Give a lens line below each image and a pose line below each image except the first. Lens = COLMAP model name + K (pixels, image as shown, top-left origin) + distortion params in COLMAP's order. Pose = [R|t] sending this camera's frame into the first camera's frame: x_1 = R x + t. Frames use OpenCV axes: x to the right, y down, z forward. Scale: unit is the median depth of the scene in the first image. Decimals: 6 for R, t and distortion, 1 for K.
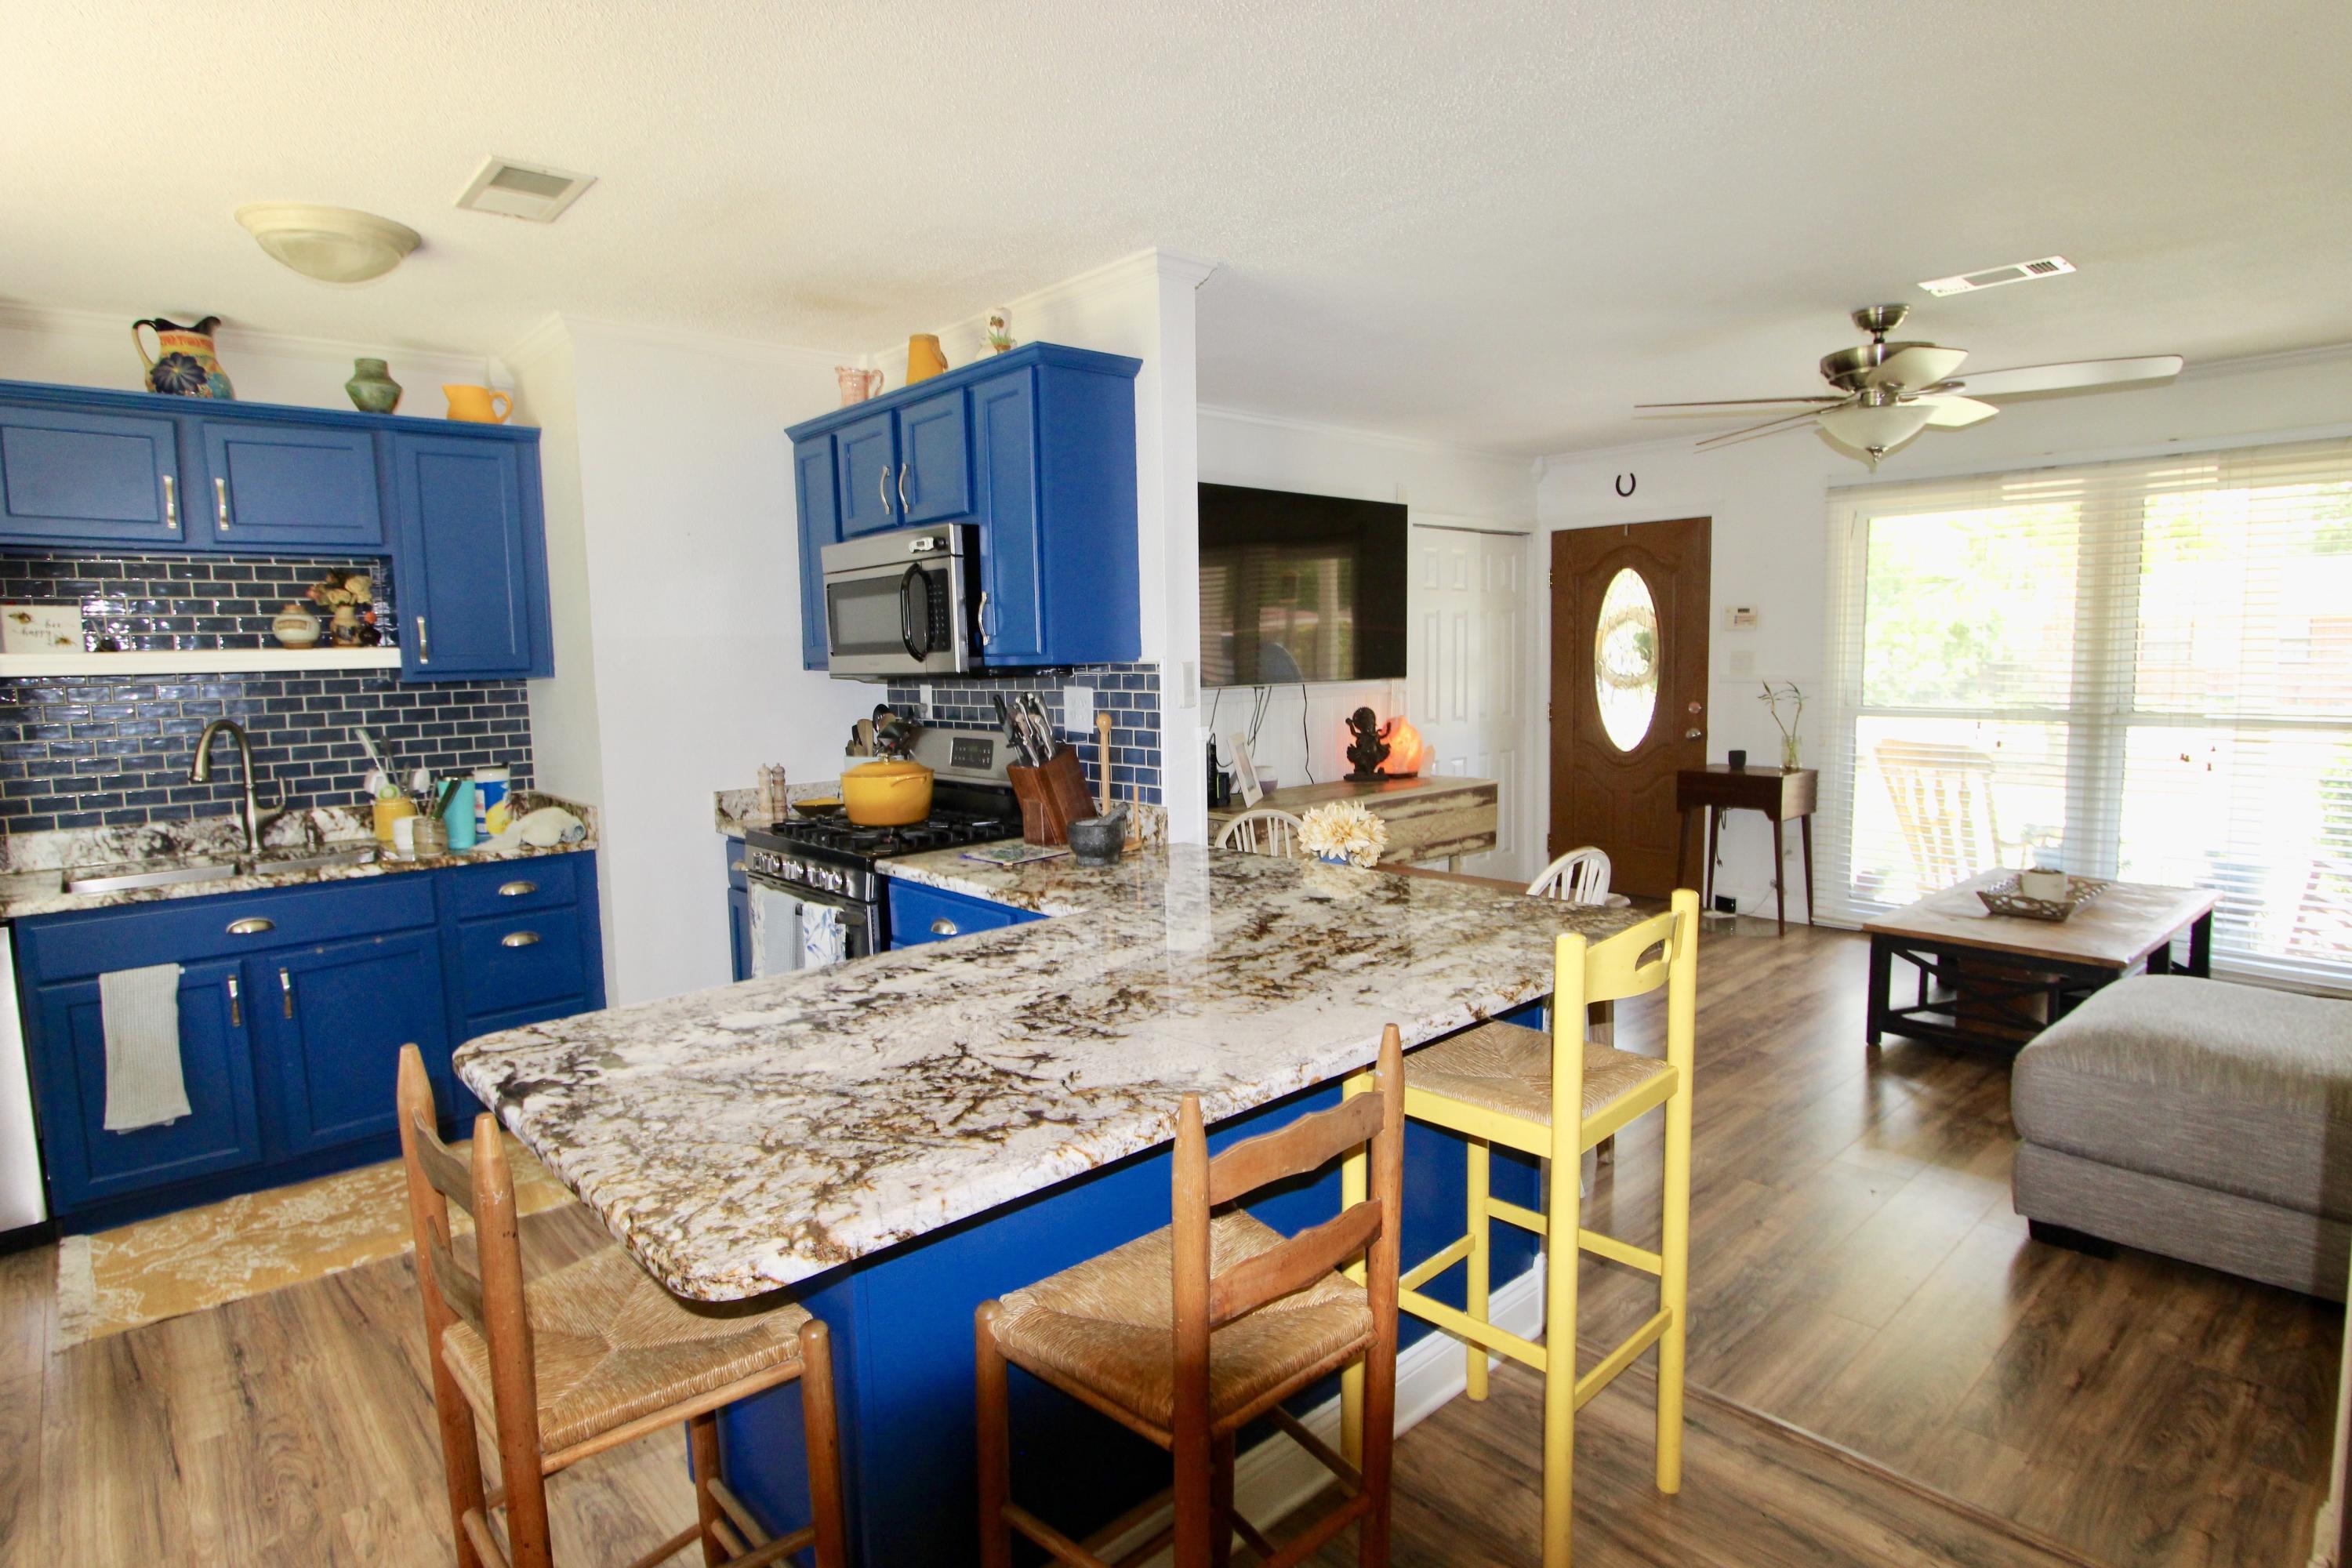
lens RADIAL K [[1238.6, 0, 1173.9], [0, 1238.6, 785.3], [0, 0, 1]] dist [-0.016628, 0.006084]
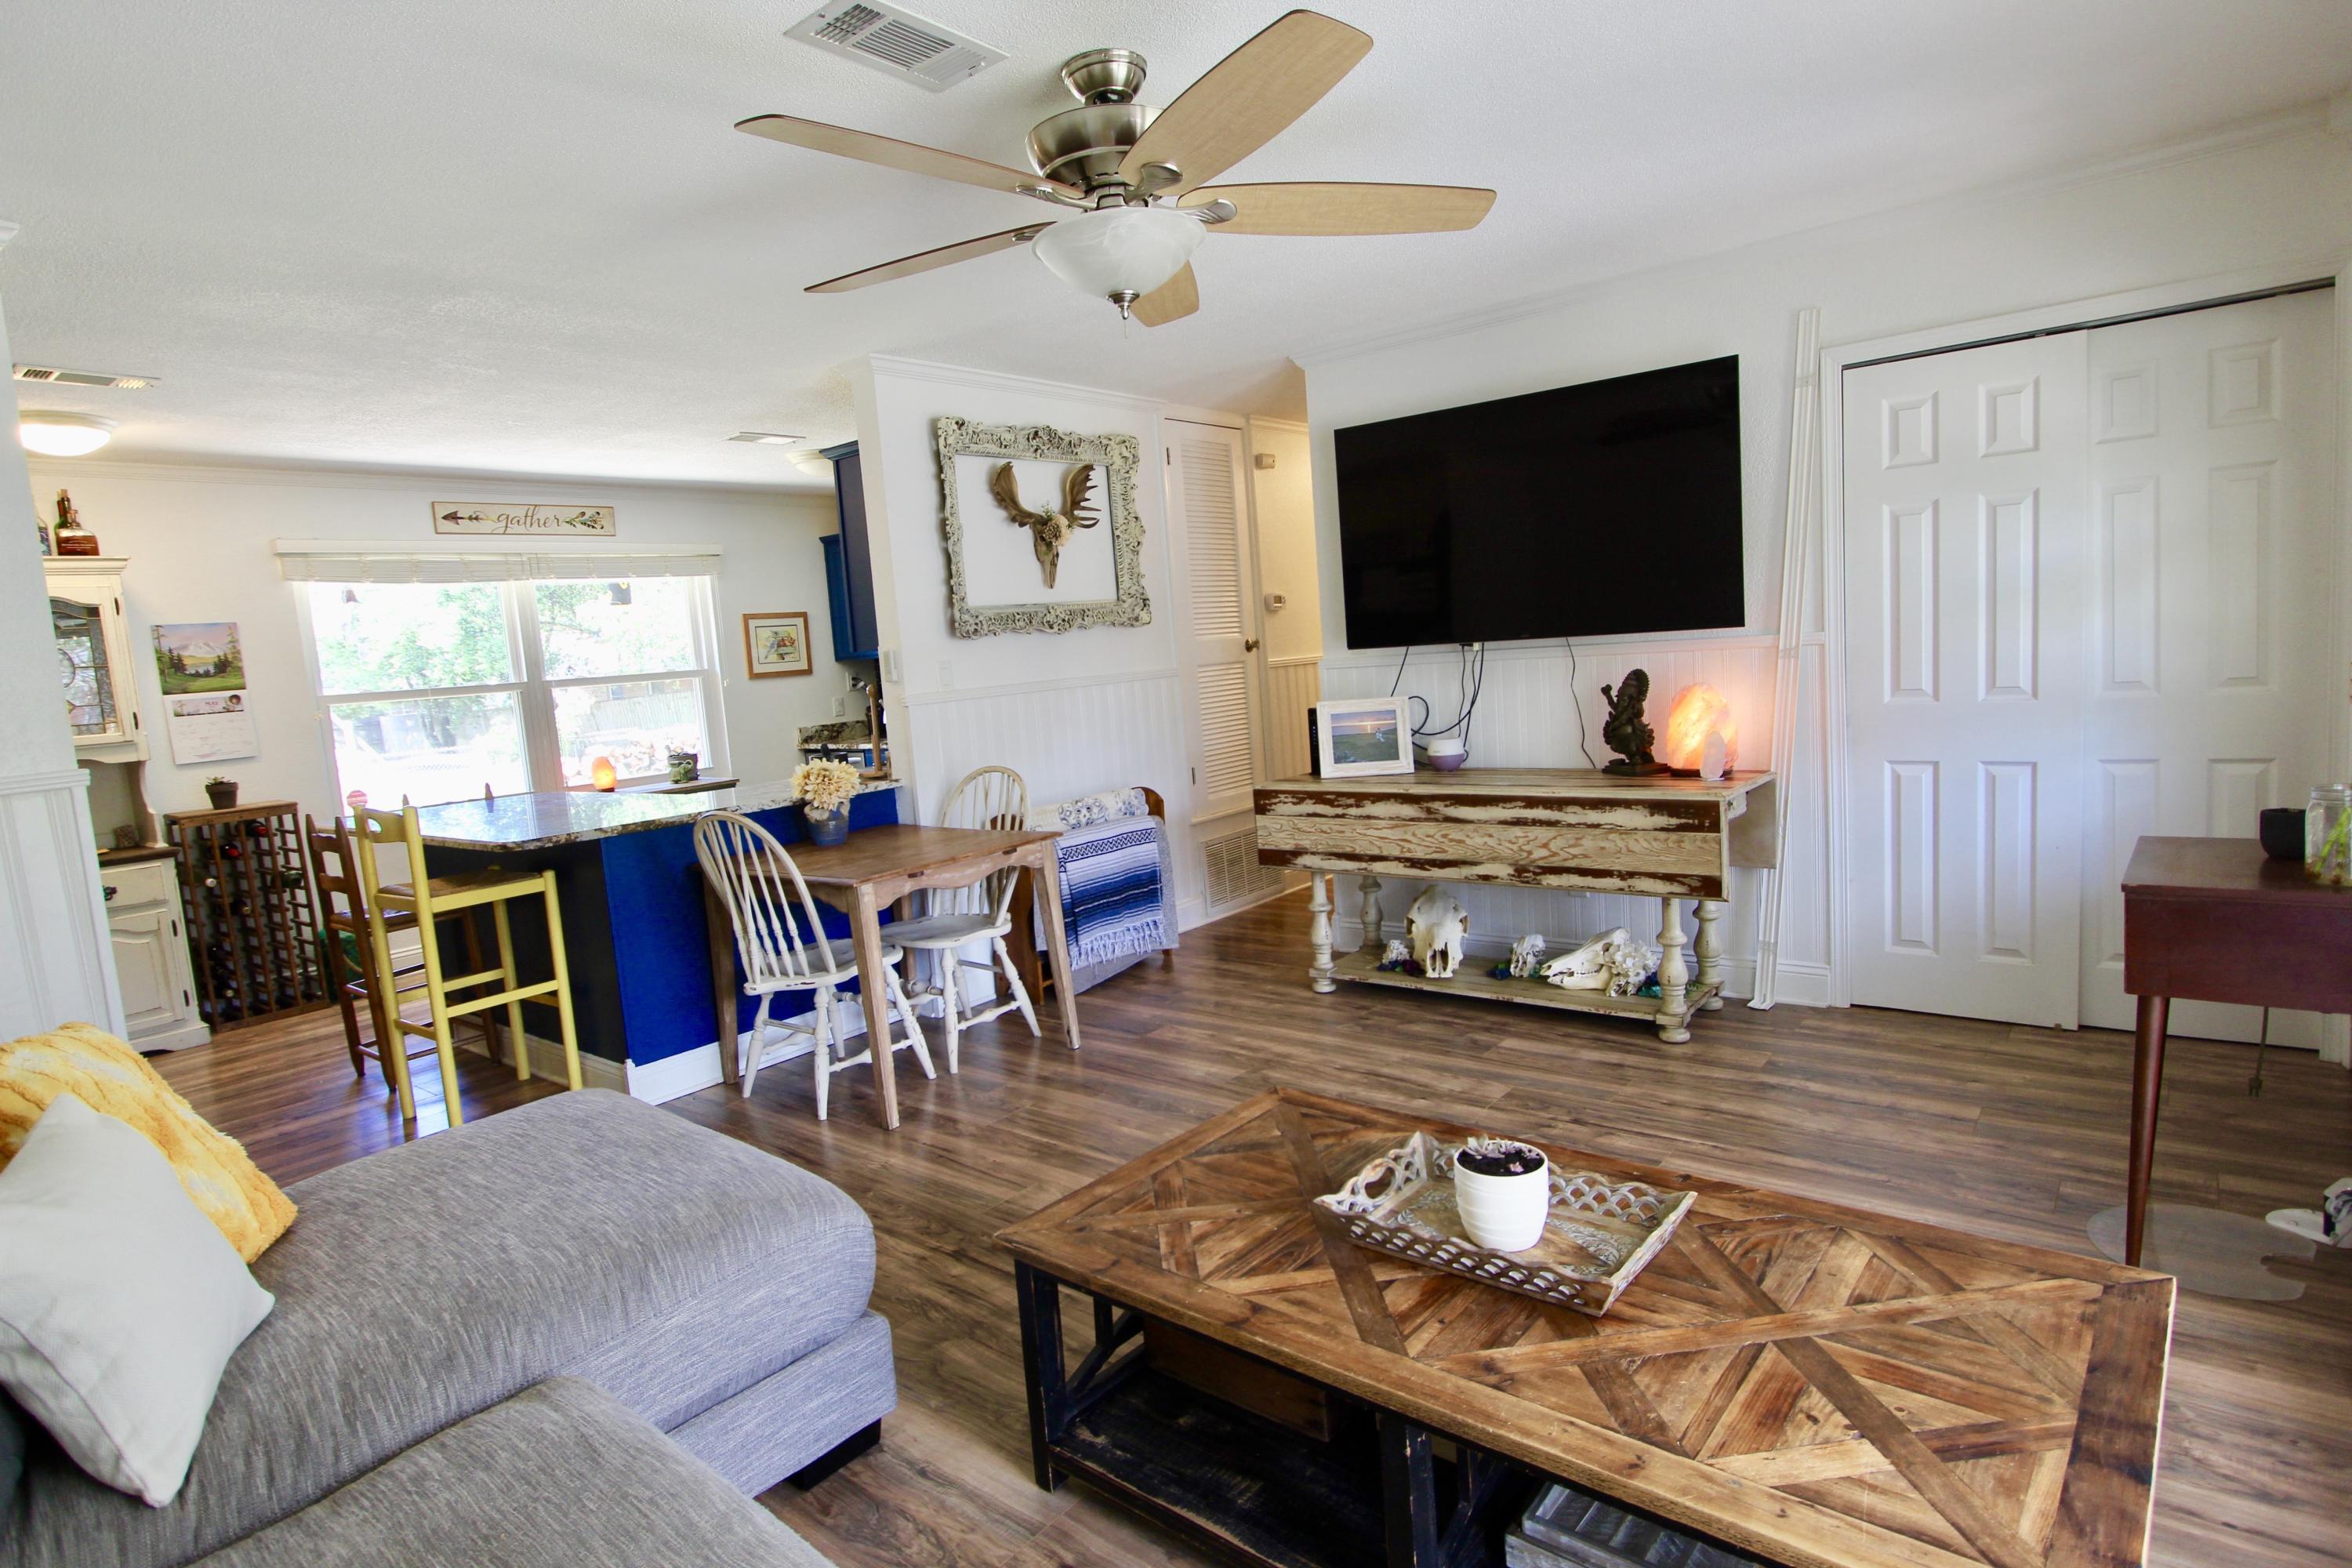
lens RADIAL K [[1238.6, 0, 1174.7], [0, 1238.6, 786.9], [0, 0, 1]] dist [-0.016628, 0.006084]
pose [[0.127738, 0.123174, -0.984130, 1.363492], [-0.033994, 0.992219, 0.119775, -0.119899], [0.991225, 0.018154, 0.130931, 1.061688]]
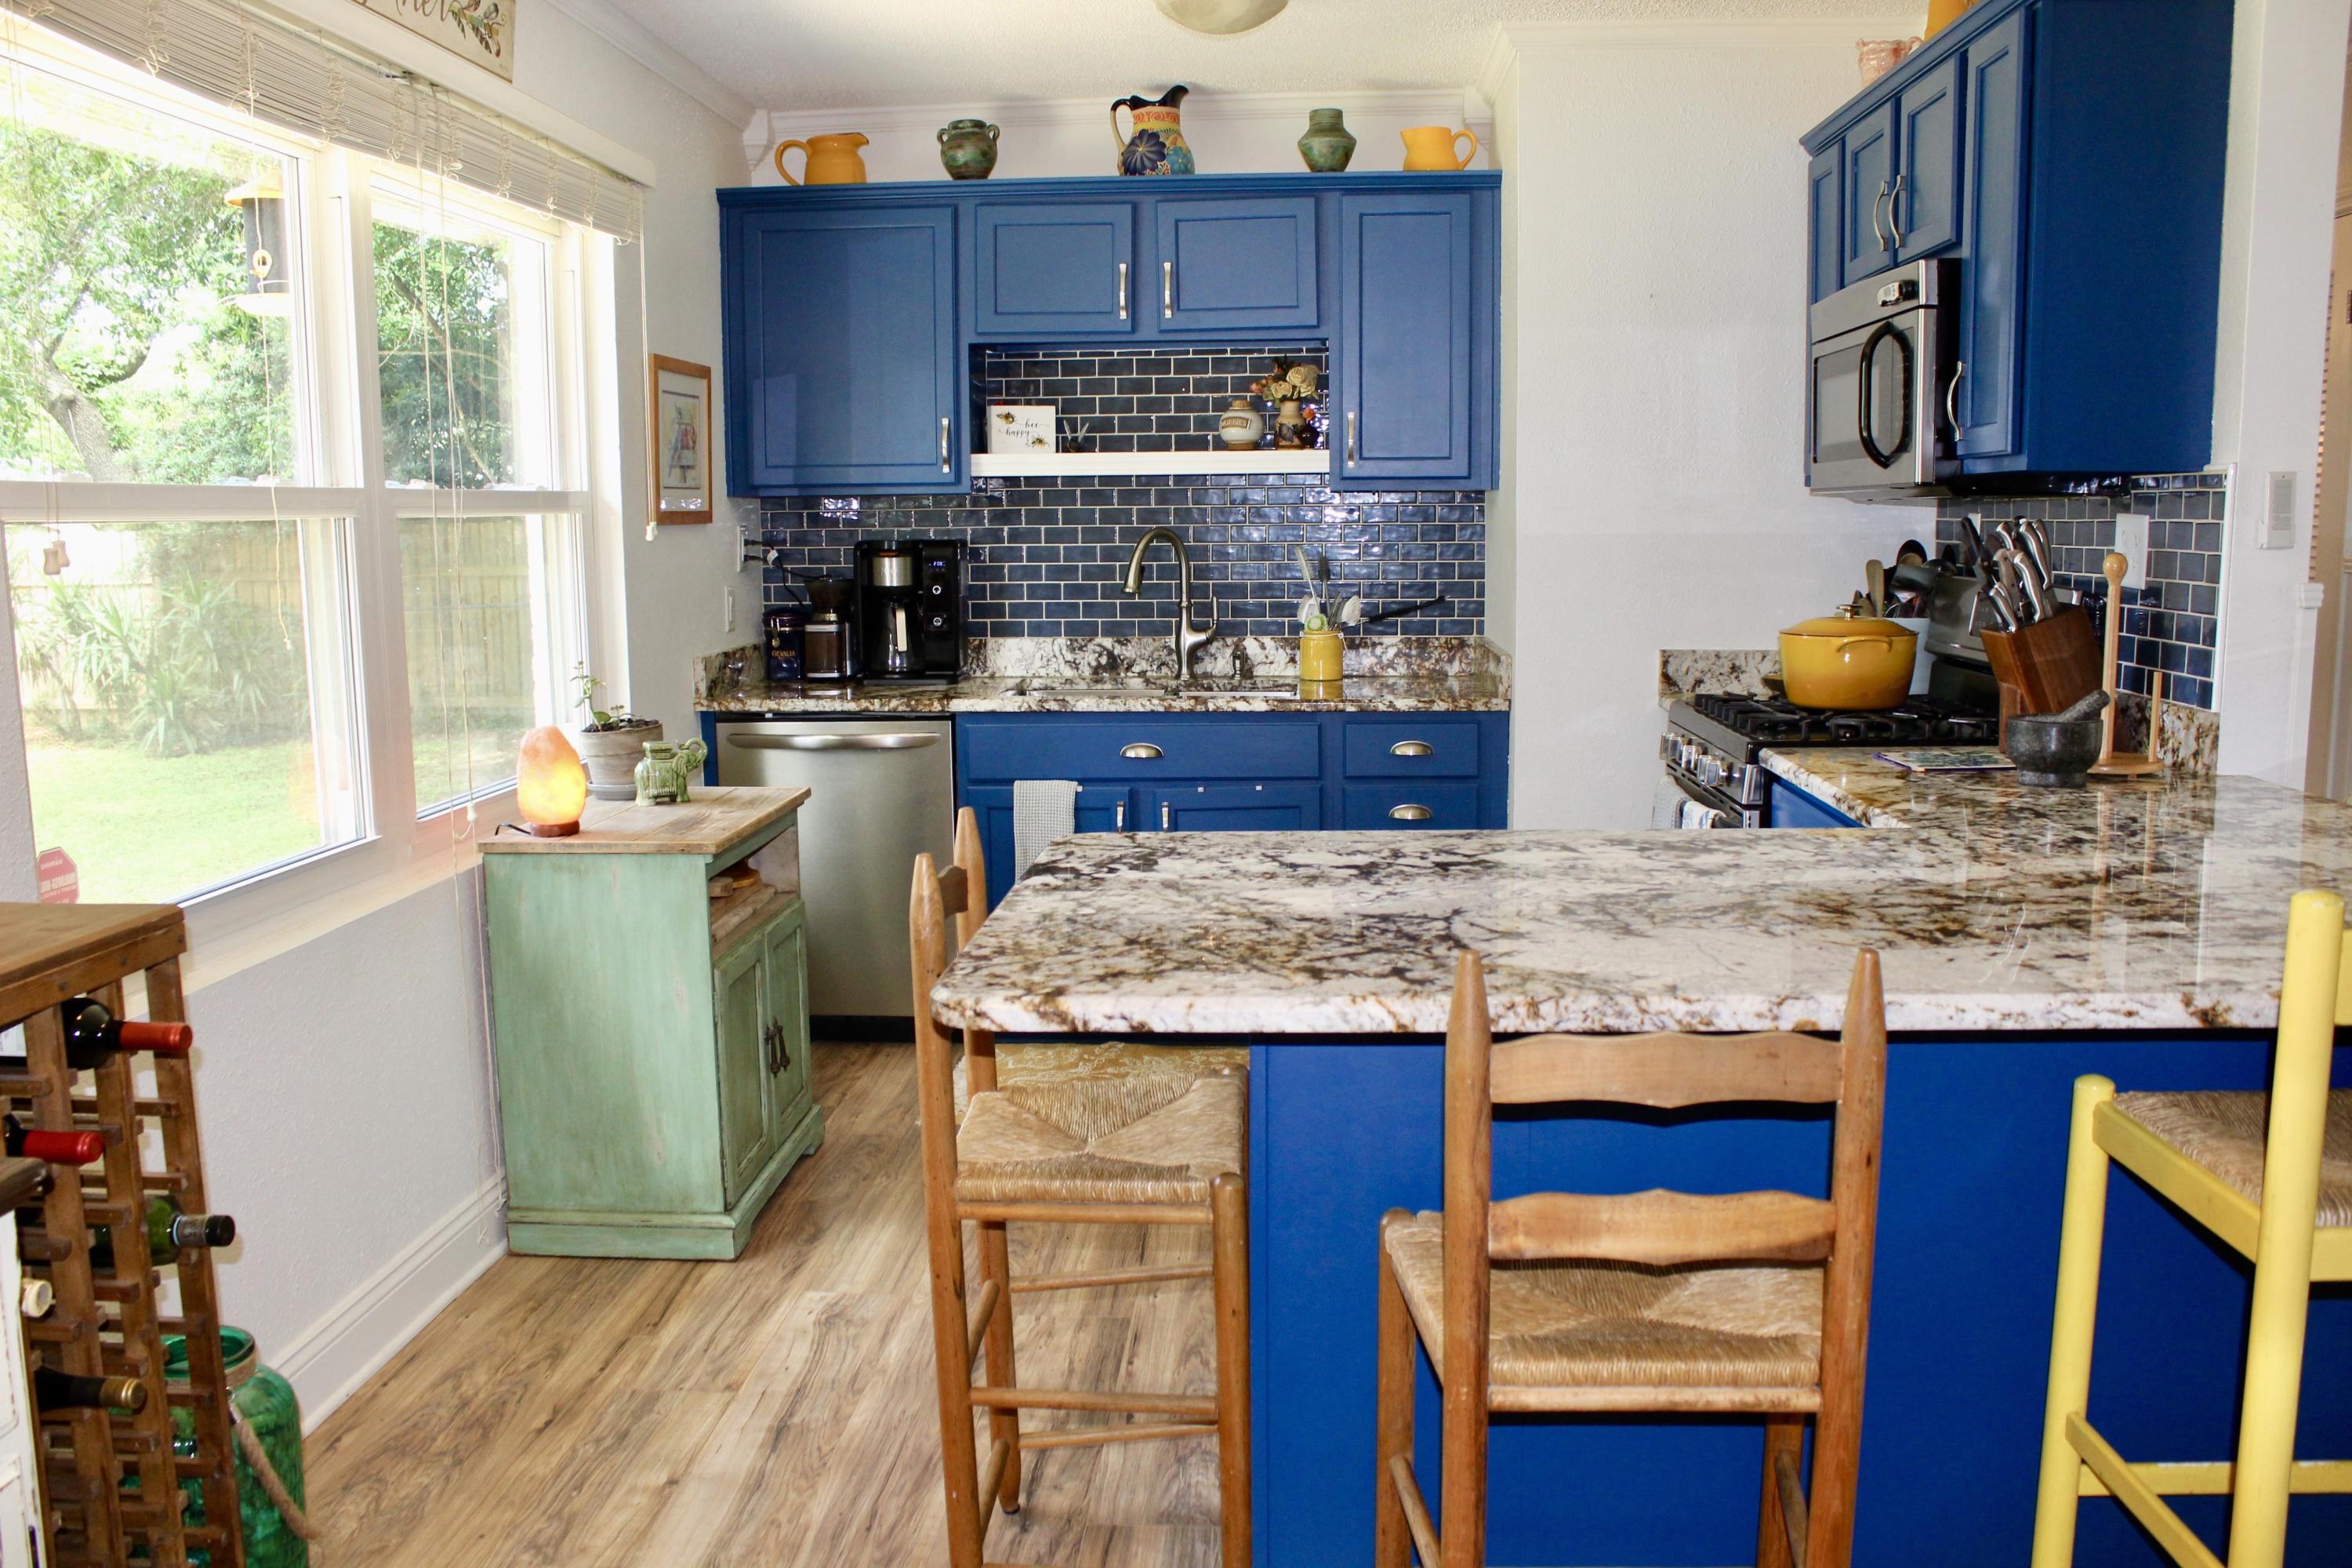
lens RADIAL K [[1955.2, 0, 1167.7], [0, 1955.2, 795.4], [0, 0, 1]] dist [-0.137048, 0.073312]
pose [[0.694648, 0.118651, -0.709497, 0.276465], [-0.085749, 0.992929, 0.082095, 0.024117], [0.714220, 0.003812, 0.699911, -0.002773]]
